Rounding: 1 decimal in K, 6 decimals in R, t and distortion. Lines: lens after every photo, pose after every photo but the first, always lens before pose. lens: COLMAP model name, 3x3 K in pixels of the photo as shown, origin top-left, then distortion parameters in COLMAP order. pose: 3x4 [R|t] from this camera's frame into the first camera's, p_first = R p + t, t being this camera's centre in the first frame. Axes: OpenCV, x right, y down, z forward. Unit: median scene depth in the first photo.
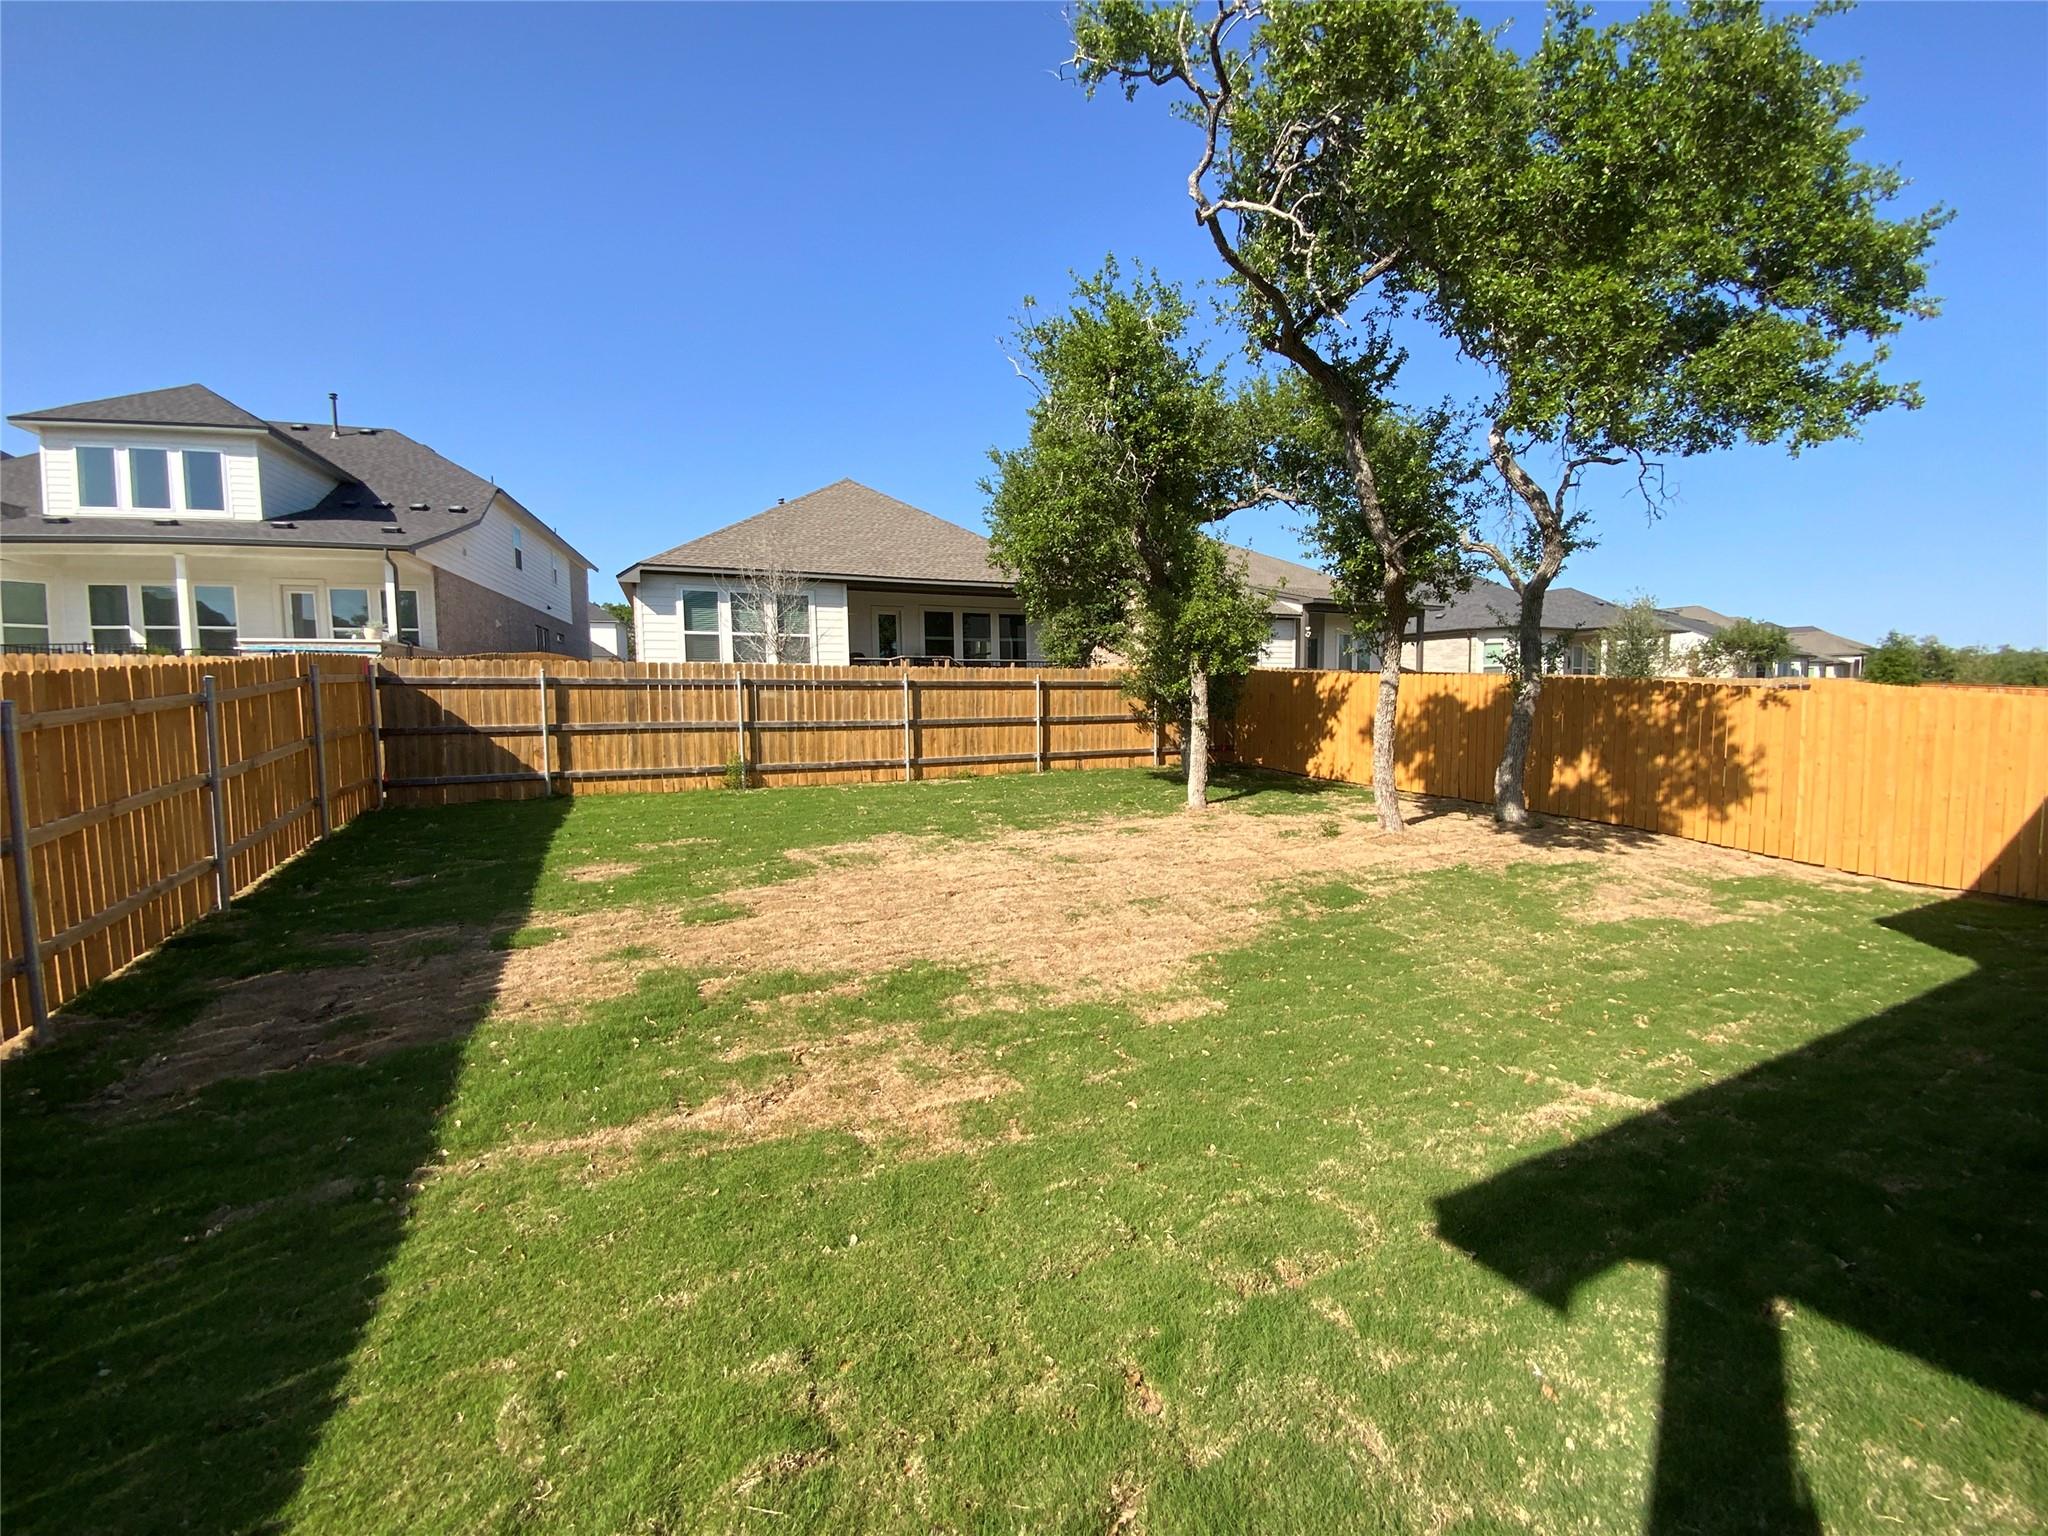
lens RADIAL K [[827.4, 0, 1030.9], [0, 827.4, 765.8], [0, 0, 1]] dist [0.023439, -0.019216]
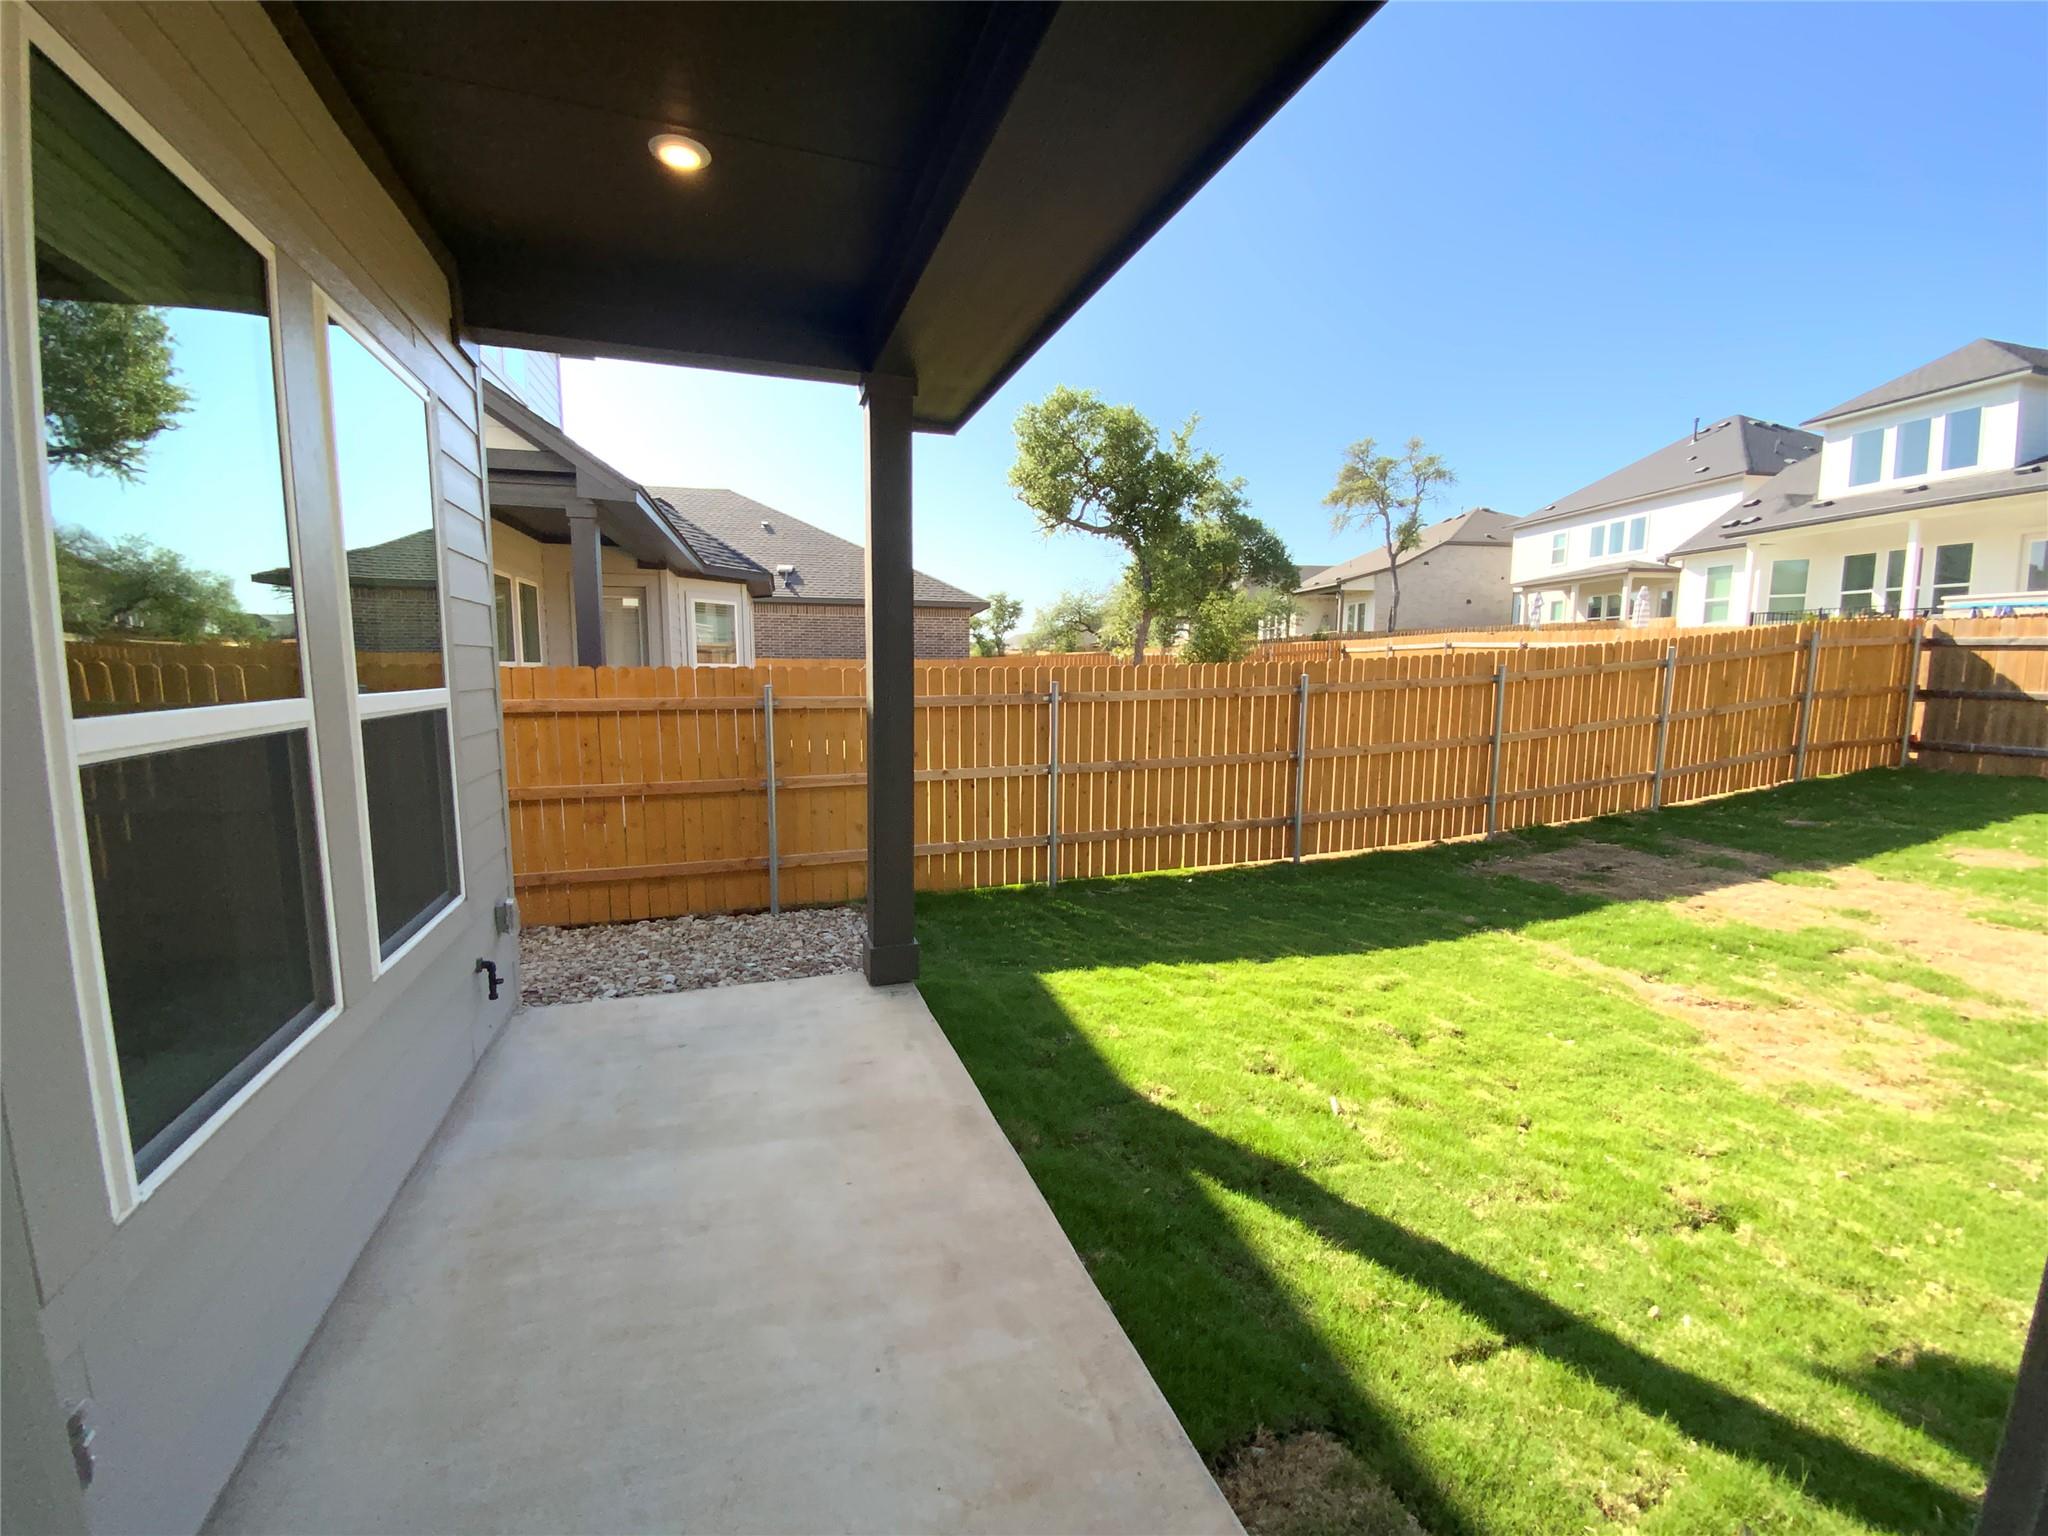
lens RADIAL K [[827.4, 0, 1030.9], [0, 827.4, 765.8], [0, 0, 1]] dist [0.023439, -0.019216]
pose [[-0.113401, 0.130198, -0.984982, 0.428001], [-0.076167, 0.987320, 0.139276, -0.014938], [0.990625, 0.090818, -0.102046, 0.054840]]
